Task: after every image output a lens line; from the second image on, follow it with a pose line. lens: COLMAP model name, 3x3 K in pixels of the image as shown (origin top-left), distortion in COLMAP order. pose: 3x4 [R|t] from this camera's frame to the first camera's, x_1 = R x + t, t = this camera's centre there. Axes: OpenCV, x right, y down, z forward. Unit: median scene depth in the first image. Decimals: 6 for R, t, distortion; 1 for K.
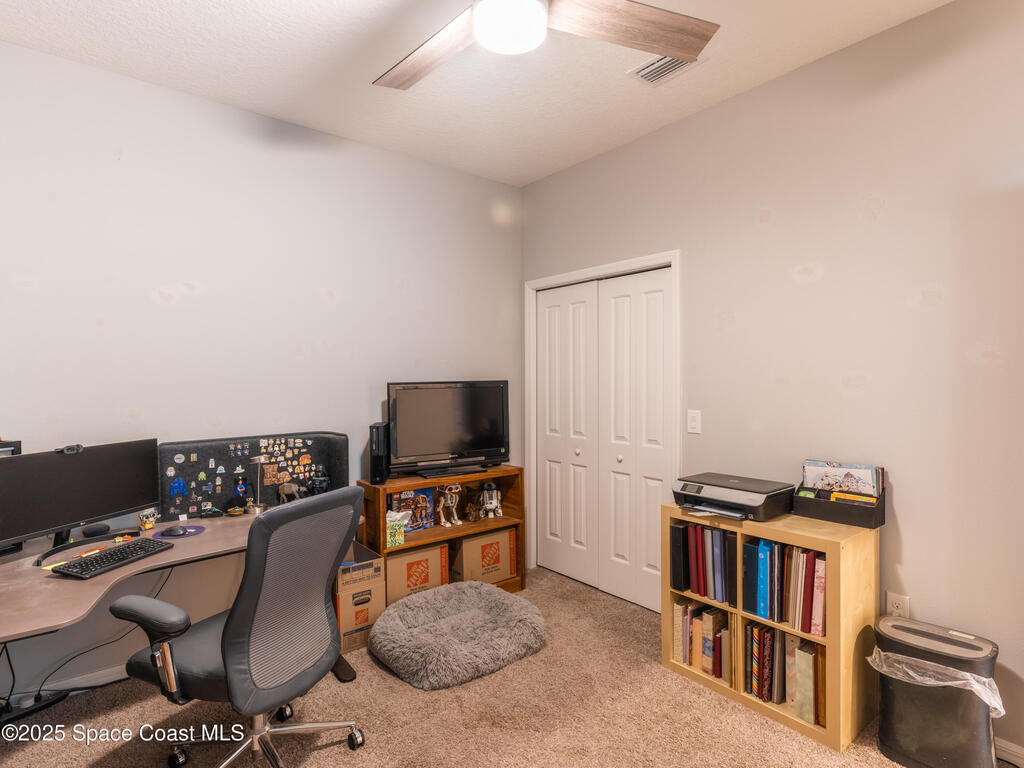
lens RADIAL K [[550.7, 0, 511.4], [0, 550.7, 385.3], [0, 0, 1]] dist [0.012746, 0.000130]
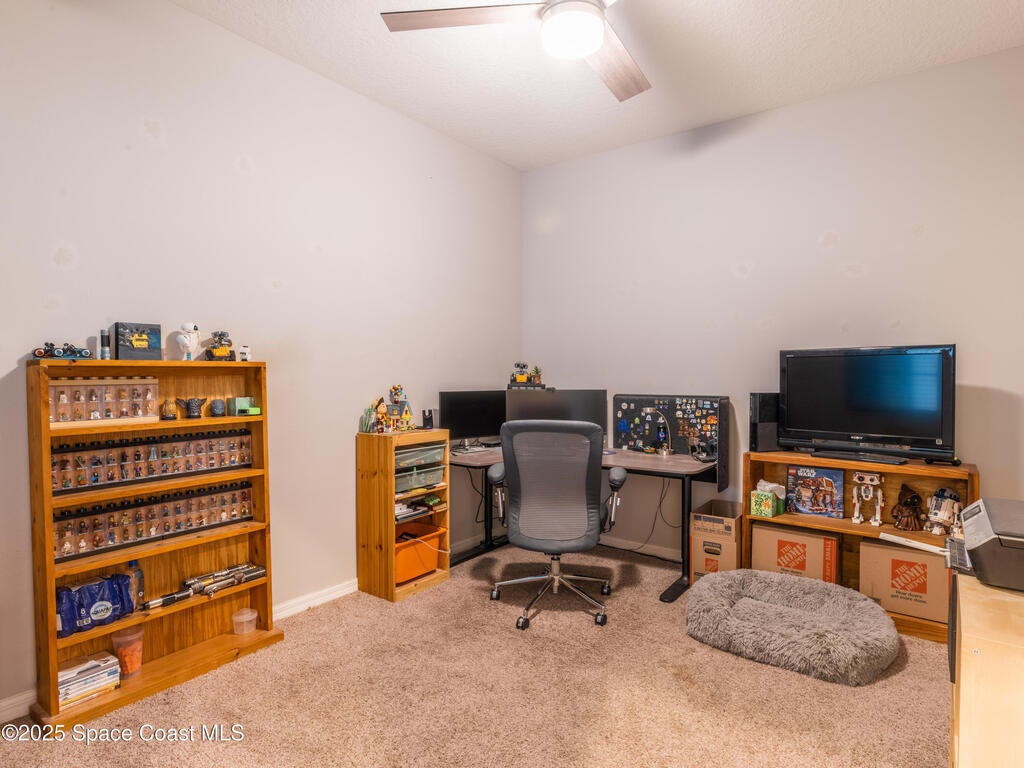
lens RADIAL K [[552.2, 0, 510.3], [0, 552.2, 382.8], [0, 0, 1]] dist [-0.009507, -0.000586]
pose [[0.243987, 0.026415, -0.969419, 0.630073], [-0.018553, 0.999573, 0.022567, 0.041720], [0.969601, 0.012480, 0.244373, 0.329342]]
